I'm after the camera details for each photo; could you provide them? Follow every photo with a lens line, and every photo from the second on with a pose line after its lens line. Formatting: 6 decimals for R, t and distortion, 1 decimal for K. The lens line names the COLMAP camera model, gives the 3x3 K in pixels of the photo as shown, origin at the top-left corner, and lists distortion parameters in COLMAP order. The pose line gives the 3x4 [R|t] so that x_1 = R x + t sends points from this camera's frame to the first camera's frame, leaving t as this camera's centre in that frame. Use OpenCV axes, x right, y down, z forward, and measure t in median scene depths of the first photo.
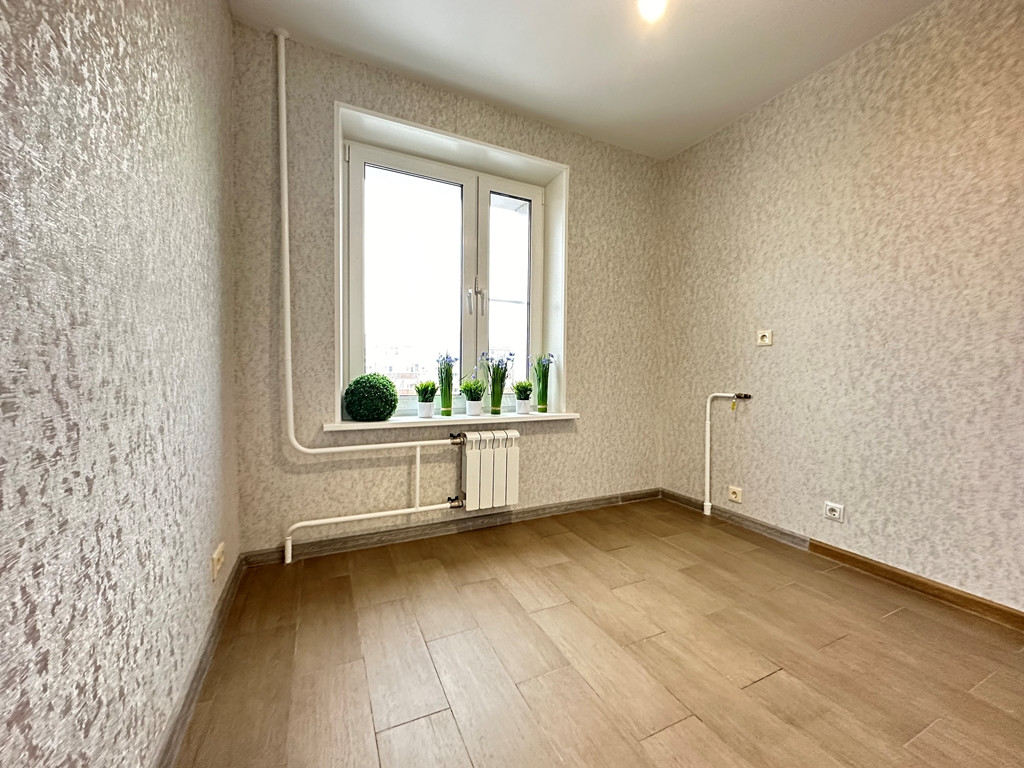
lens RADIAL K [[407.8, 0, 513.7], [0, 407.8, 386.3], [0, 0, 1]] dist [-0.001137, -0.000037]
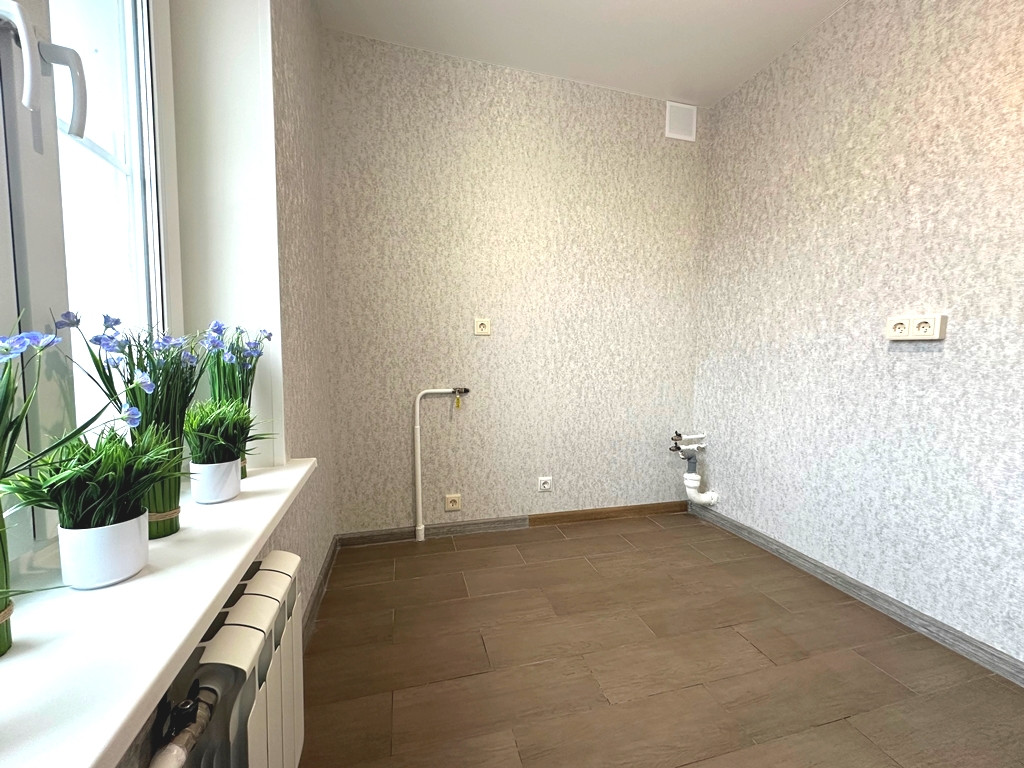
lens RADIAL K [[407.8, 0, 513.4], [0, 407.8, 385.6], [0, 0, 1]] dist [-0.001137, -0.000037]
pose [[0.179875, -0.082103, 0.980257, -0.321821], [0.026891, 0.996549, 0.078533, -0.060766], [-0.983322, 0.012234, 0.181462, 0.829413]]
